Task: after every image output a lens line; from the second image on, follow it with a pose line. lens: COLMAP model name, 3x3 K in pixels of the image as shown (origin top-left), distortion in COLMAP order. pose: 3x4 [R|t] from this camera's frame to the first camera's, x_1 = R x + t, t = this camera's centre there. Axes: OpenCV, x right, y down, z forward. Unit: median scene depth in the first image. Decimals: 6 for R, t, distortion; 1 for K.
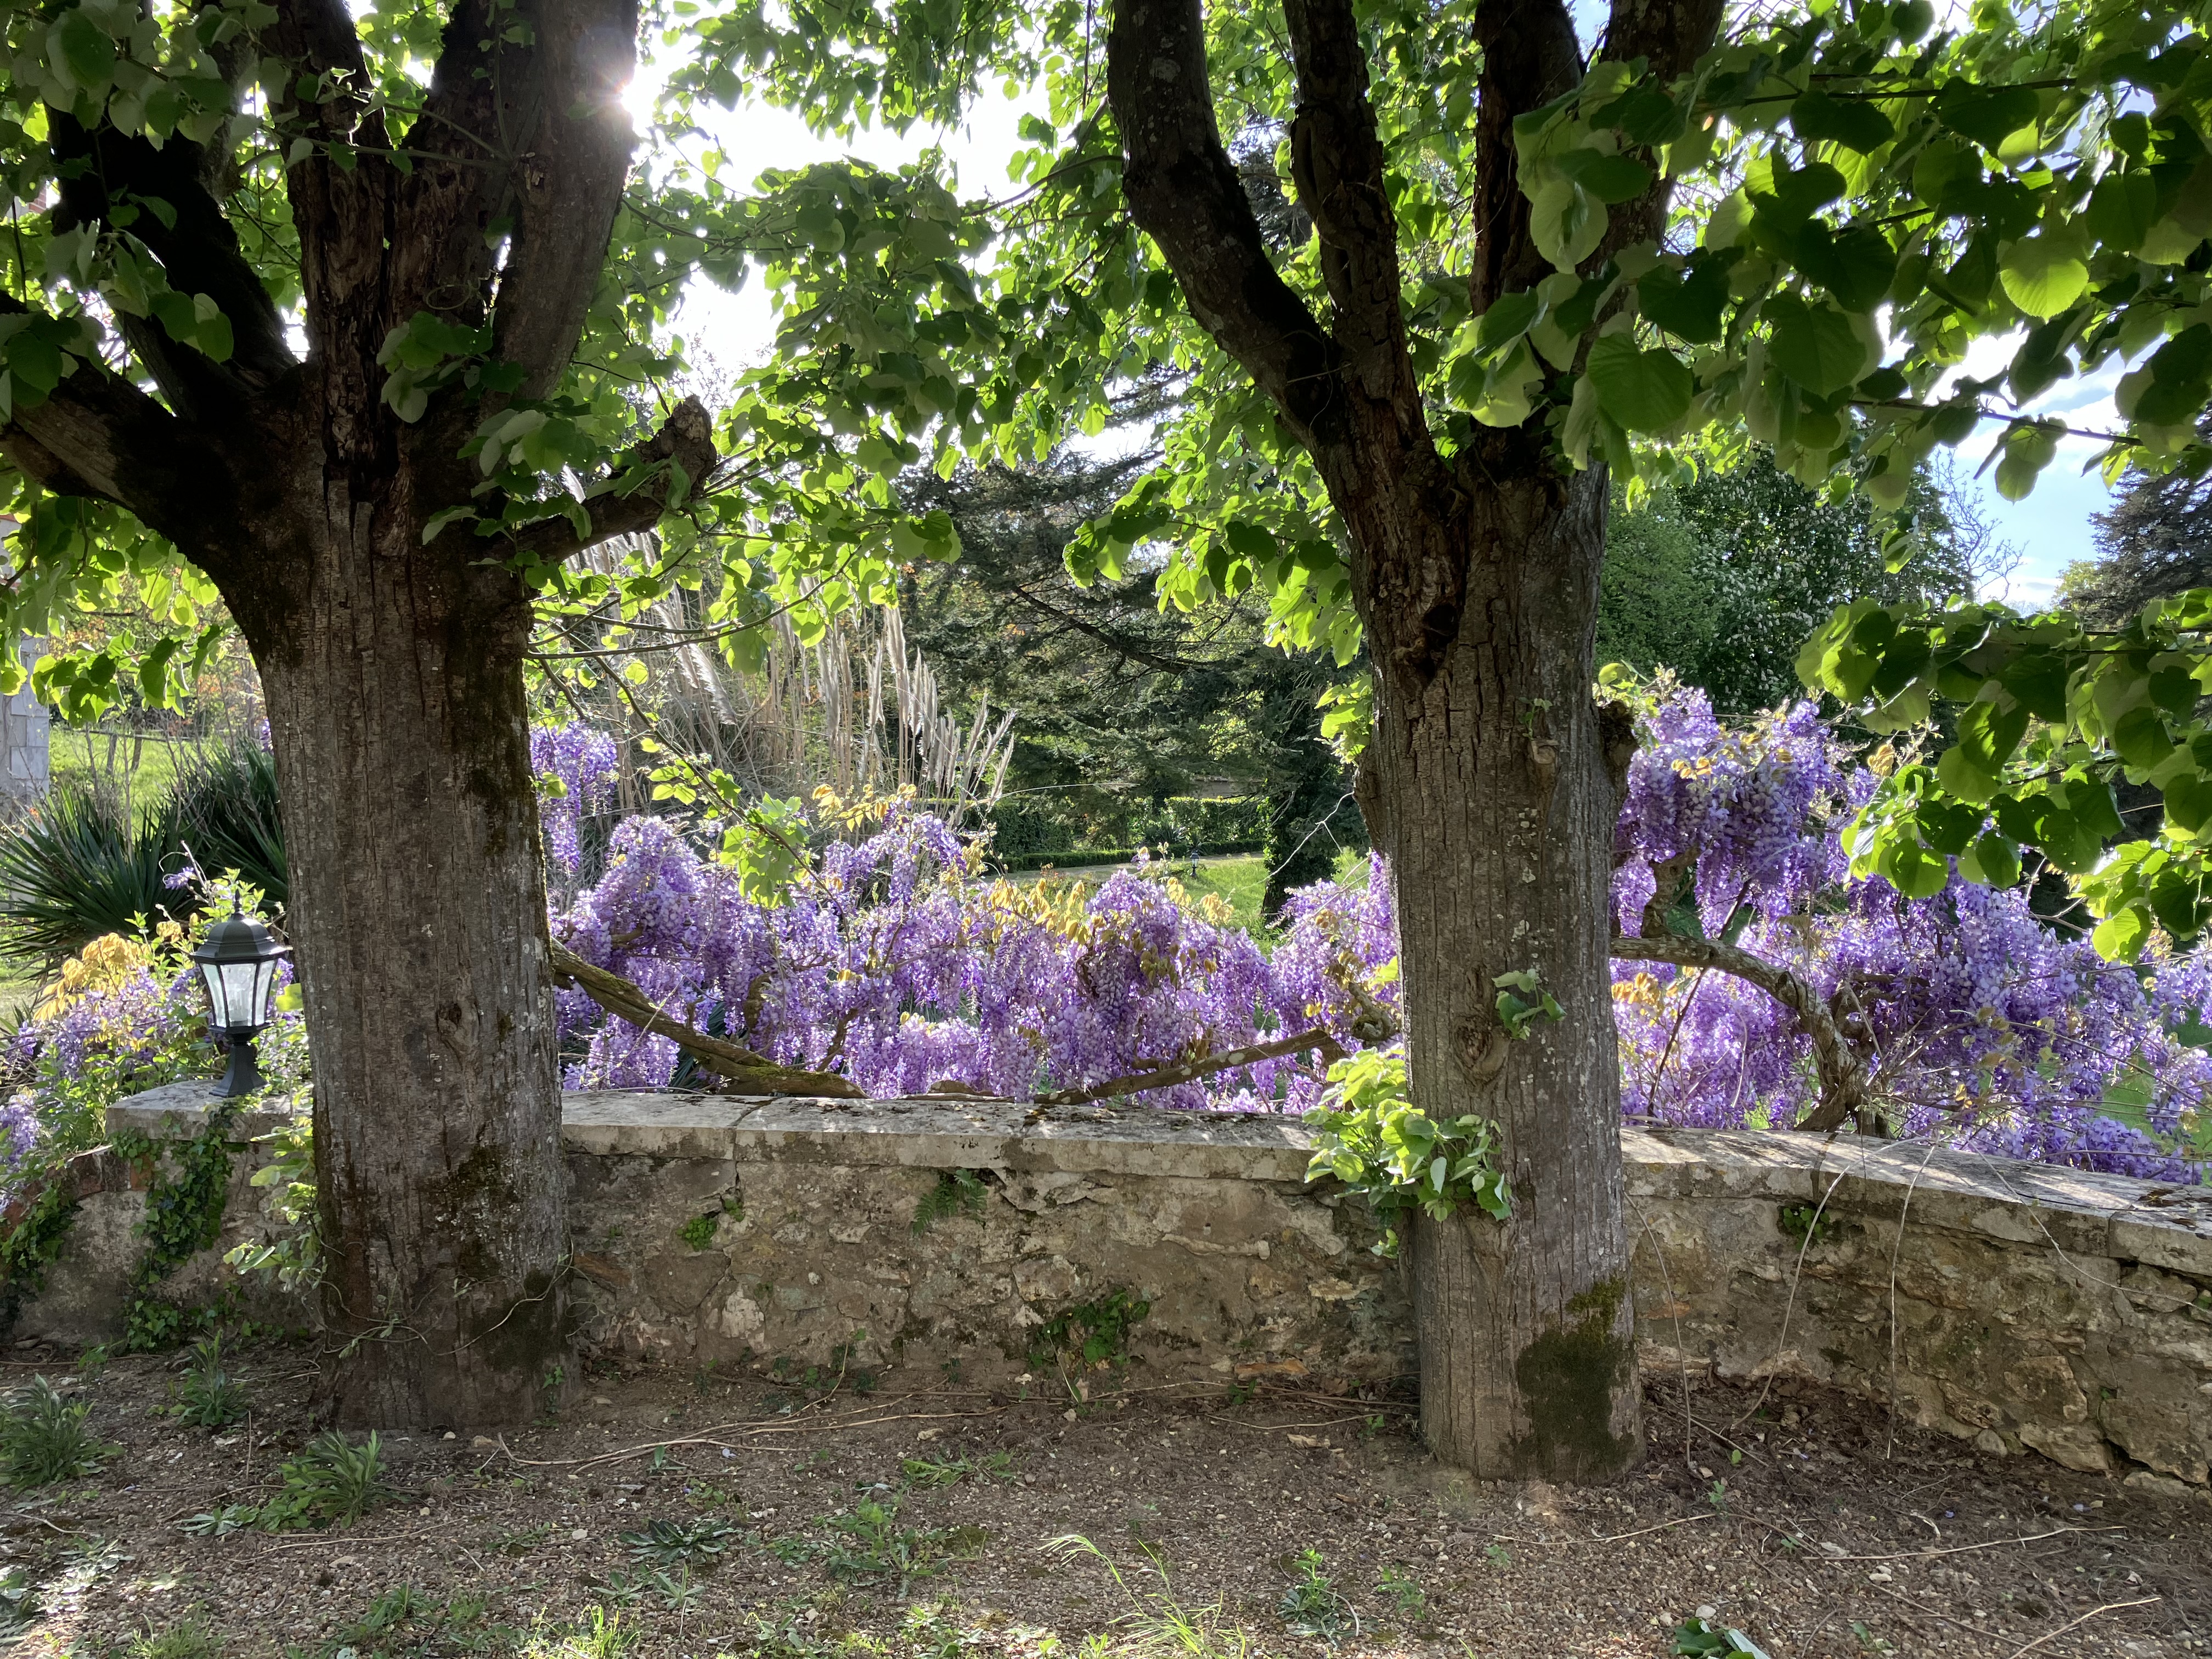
lens RADIAL K [[1899.2, 0, 1107.2], [0, 1899.2, 869.3], [0, 0, 1]] dist [-0.034299, 0.022834]
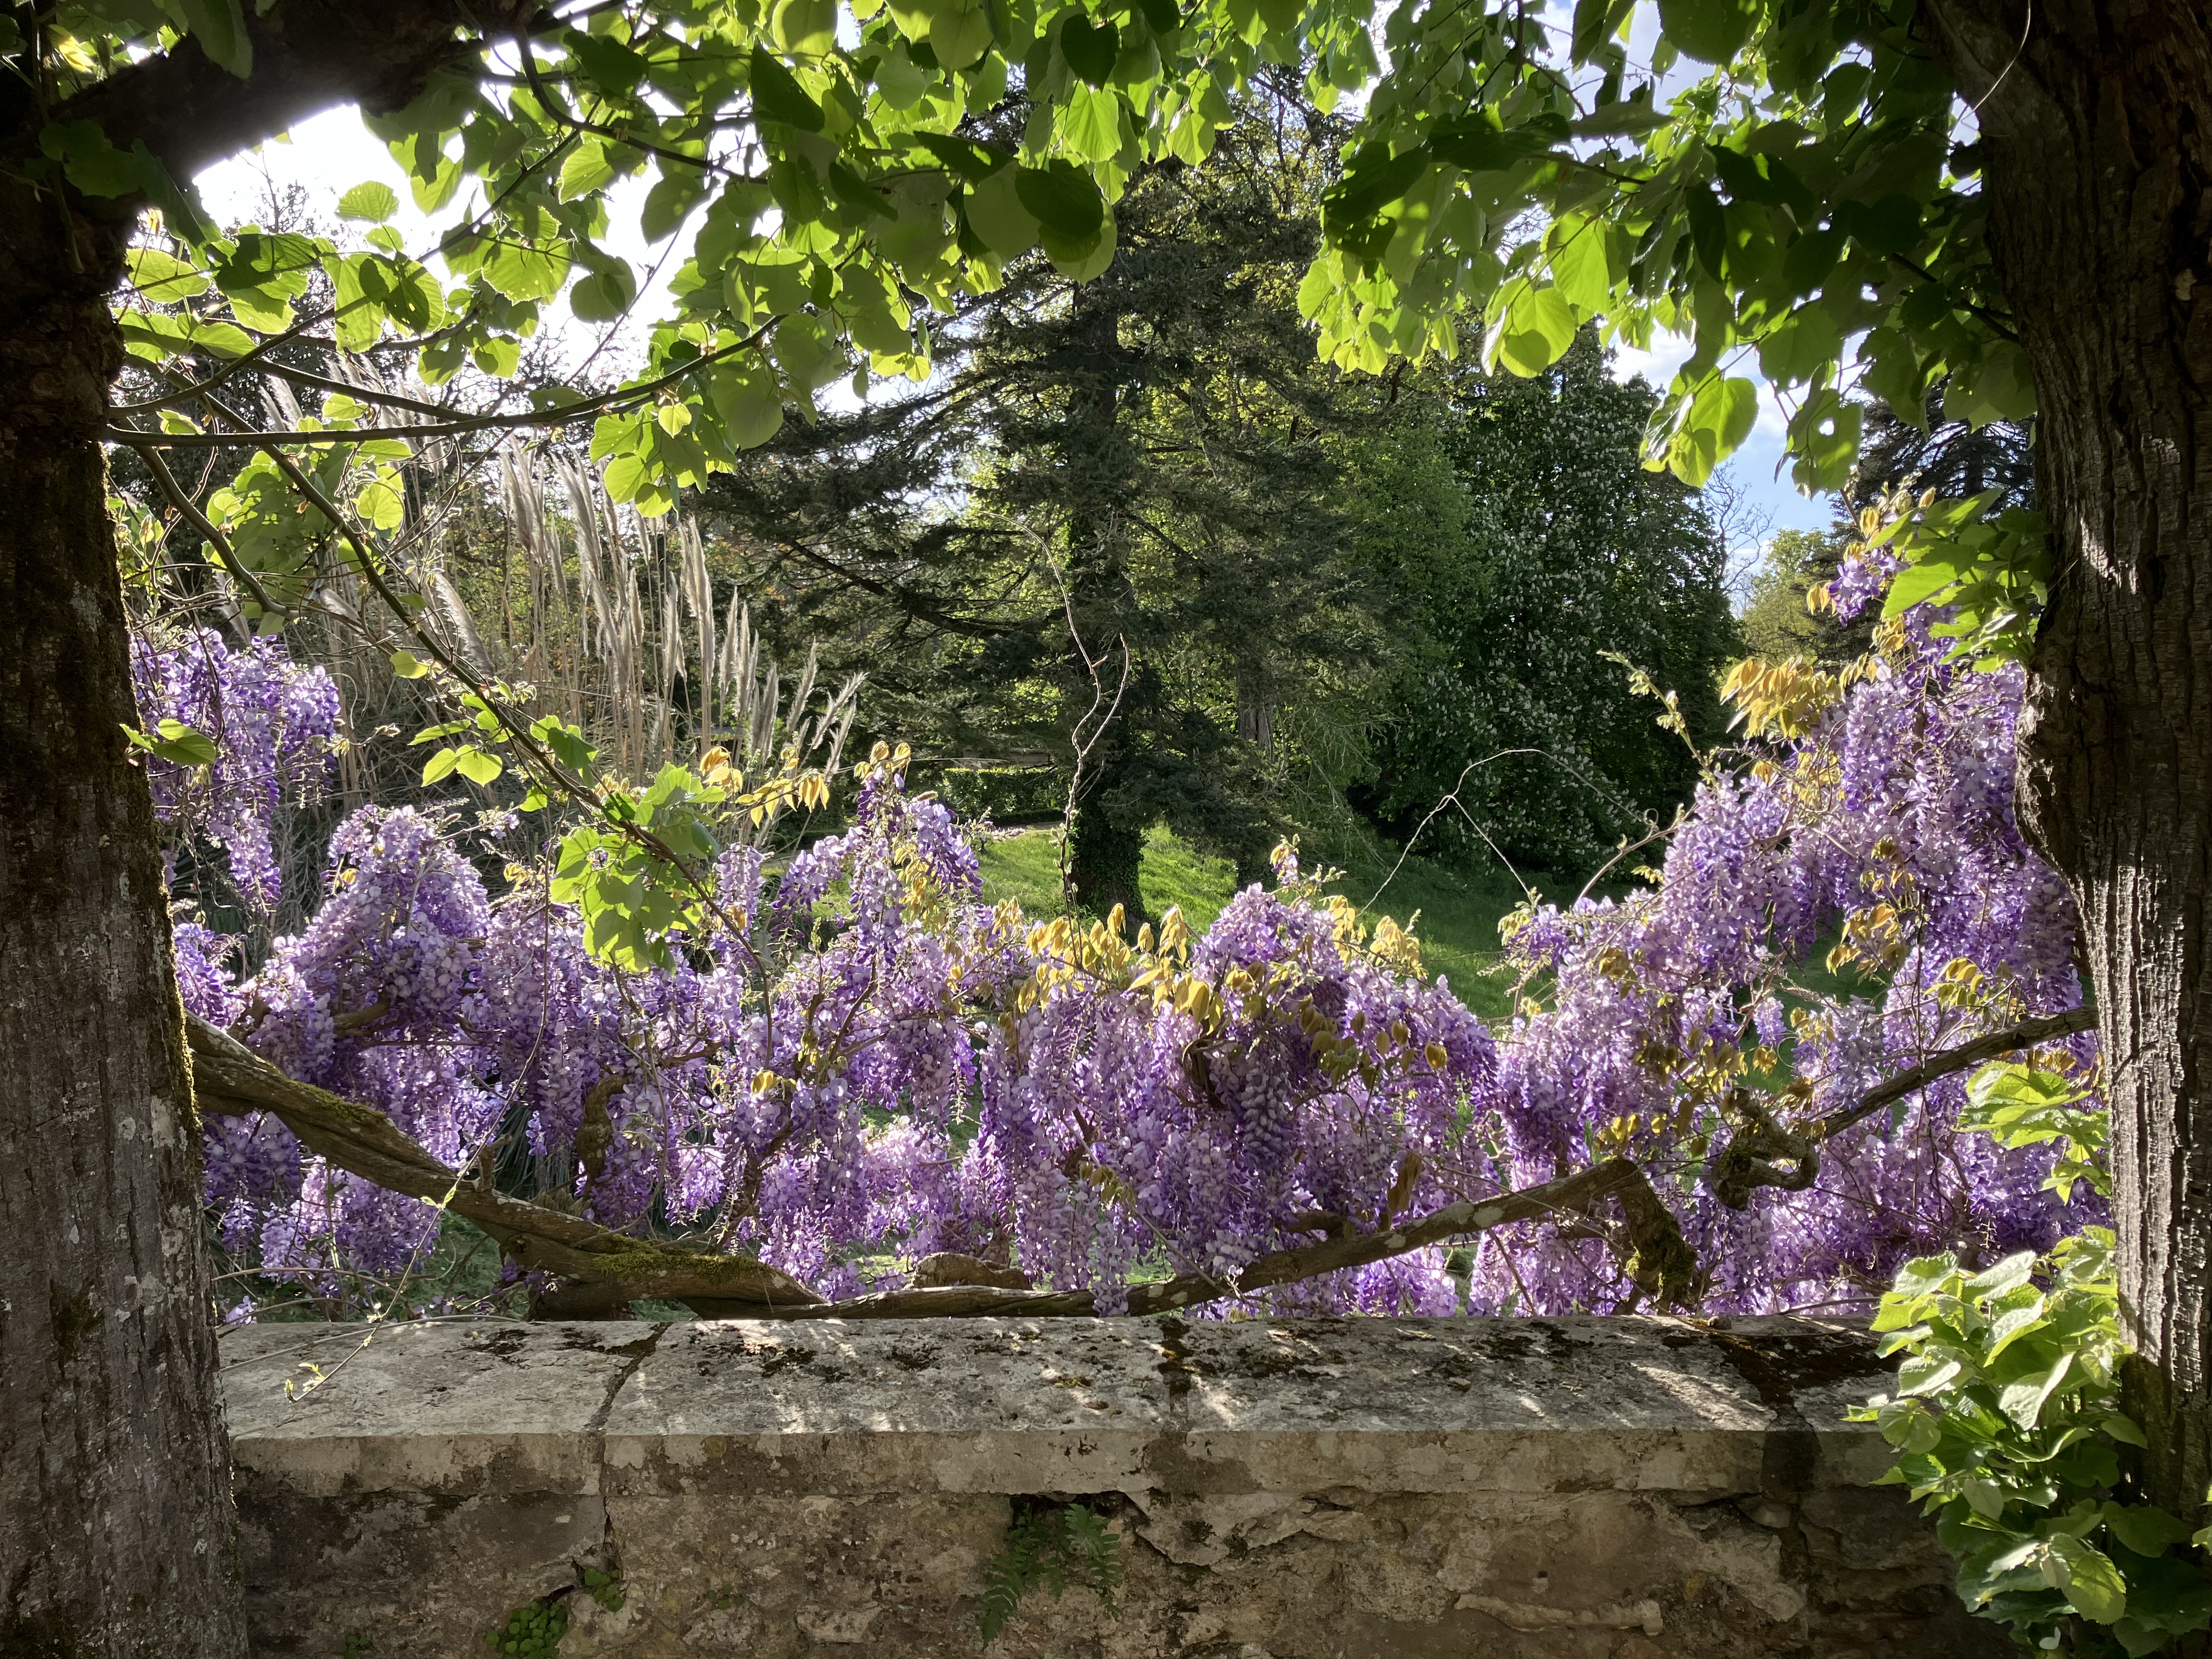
lens RADIAL K [[1899.2, 0, 1107.2], [0, 1899.2, 869.3], [0, 0, 1]] dist [-0.034299, 0.022834]
pose [[0.991127, -0.023211, 0.130874, -0.118092], [0.021206, 0.999636, 0.016697, -0.016440], [-0.131213, -0.013773, 0.991258, 0.459398]]
